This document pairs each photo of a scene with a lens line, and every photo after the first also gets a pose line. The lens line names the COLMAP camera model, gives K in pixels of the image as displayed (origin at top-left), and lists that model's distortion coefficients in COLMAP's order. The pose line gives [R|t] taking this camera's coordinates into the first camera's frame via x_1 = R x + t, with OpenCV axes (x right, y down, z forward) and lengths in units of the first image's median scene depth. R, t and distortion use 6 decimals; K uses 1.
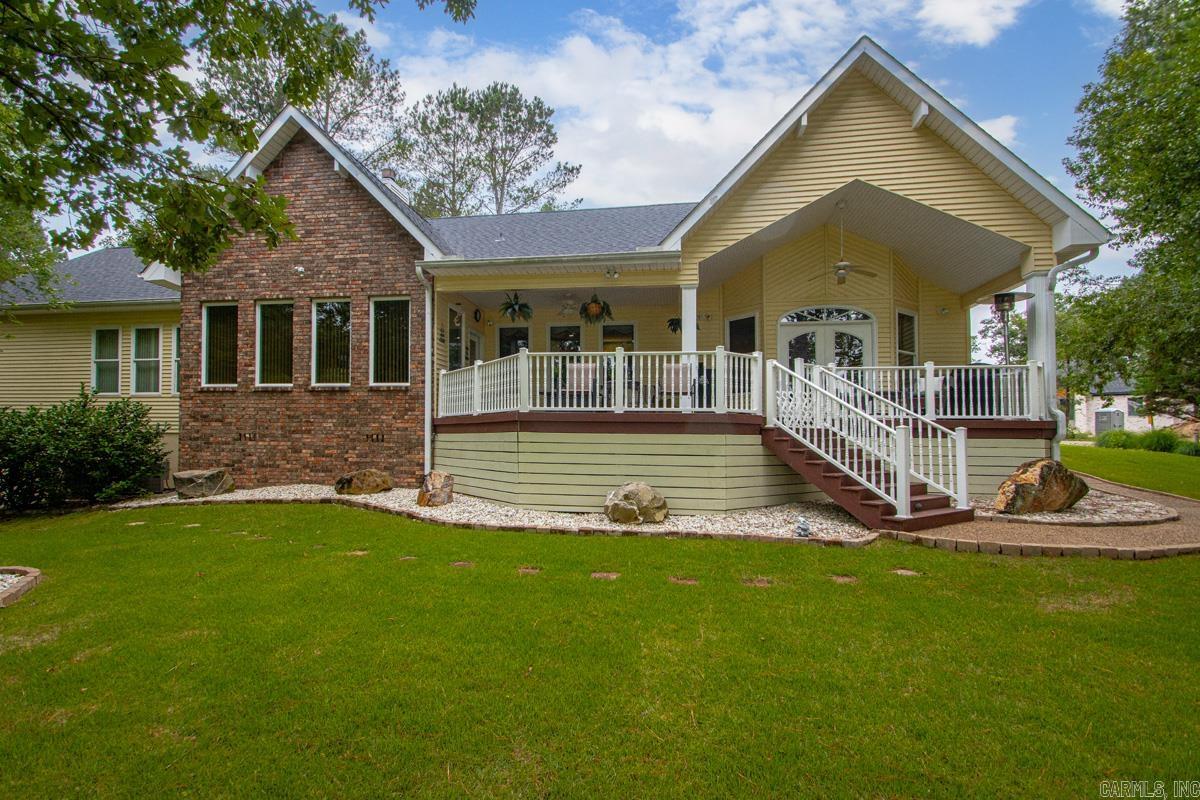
lens RADIAL K [[543.1, 0, 489.0], [0, 543.1, 401.3], [0, 0, 1]] dist [0.002004, -0.000231]
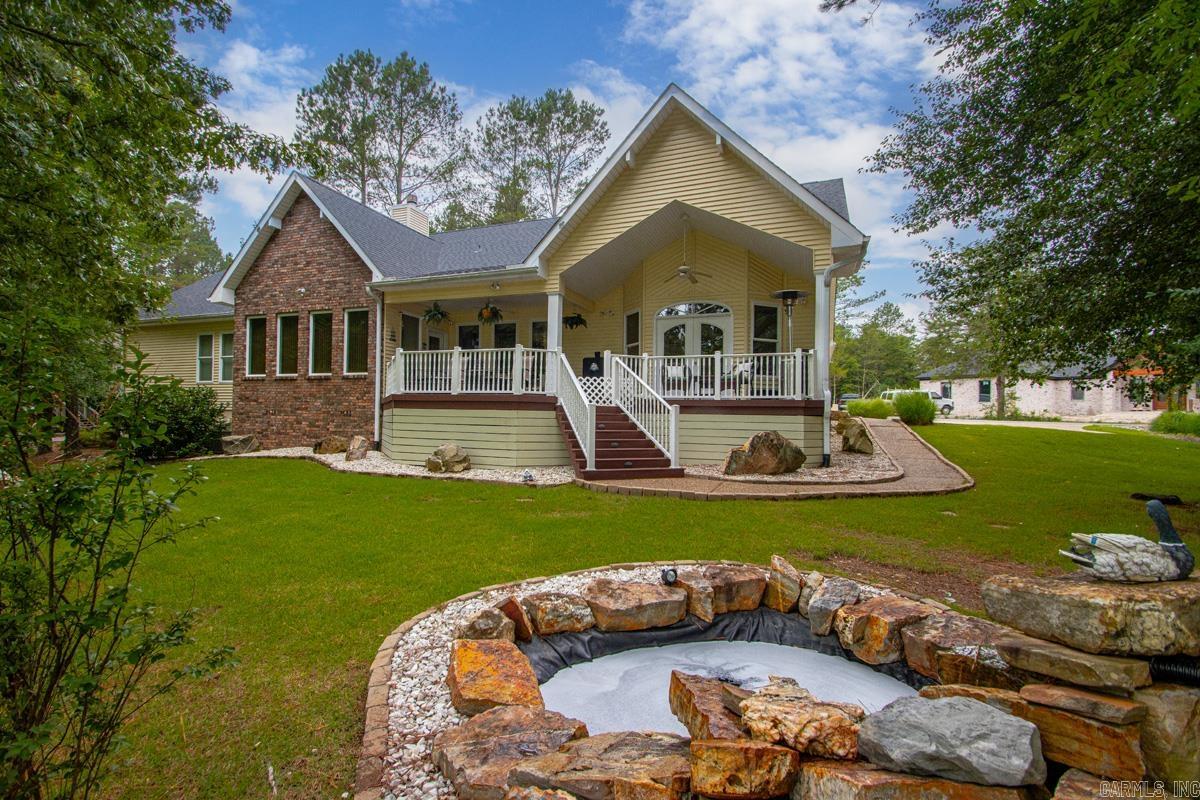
lens RADIAL K [[676.7, 0, 646.5], [0, 676.7, 372.7], [0, 0, 1]] dist [0.027406, -0.035124]
pose [[0.966613, -0.011159, -0.255999, 0.953413], [0.008472, 0.999897, -0.011596, -0.008065], [0.256102, 0.009040, 0.966608, -0.445789]]
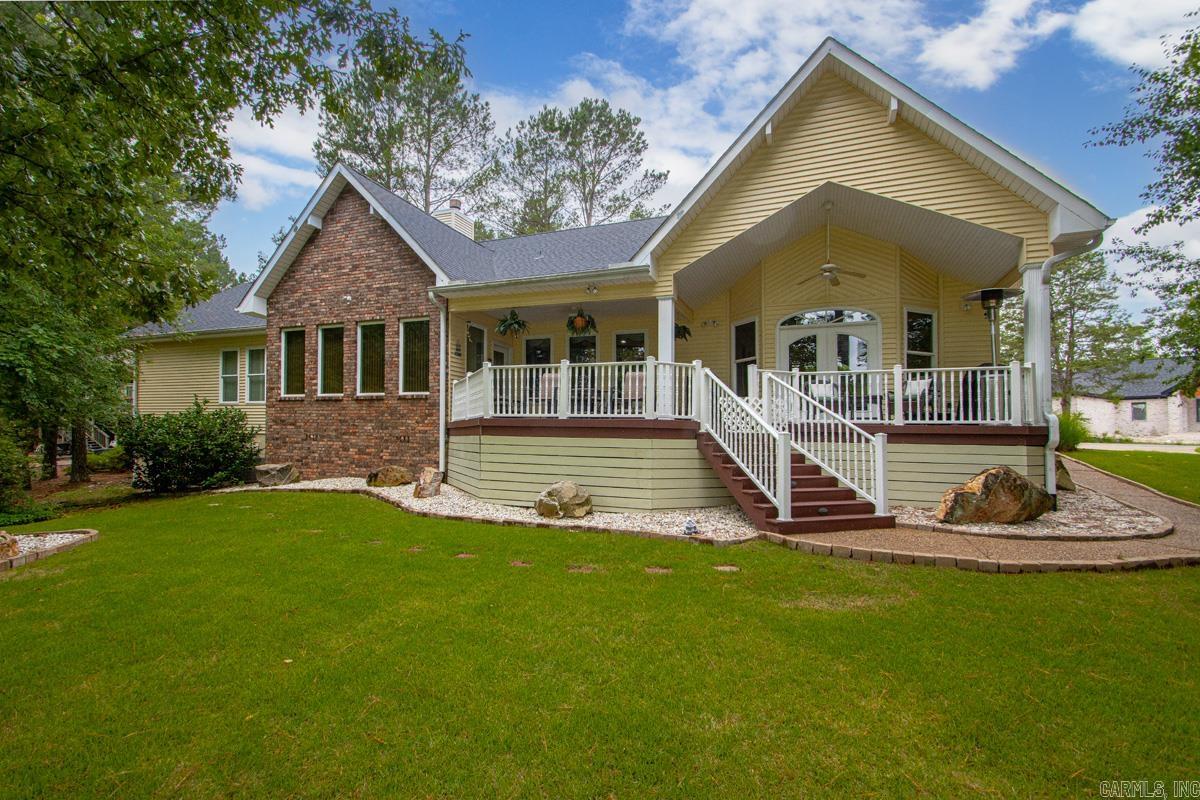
lens RADIAL K [[558.1, 0, 586.4], [0, 558.1, 399.4], [0, 0, 1]] dist [0.014724, -0.017564]
pose [[0.974411, -0.008925, -0.224598, 0.451346], [0.008964, 0.999959, -0.000848, -0.014194], [0.224596, -0.001187, 0.974451, -0.087809]]
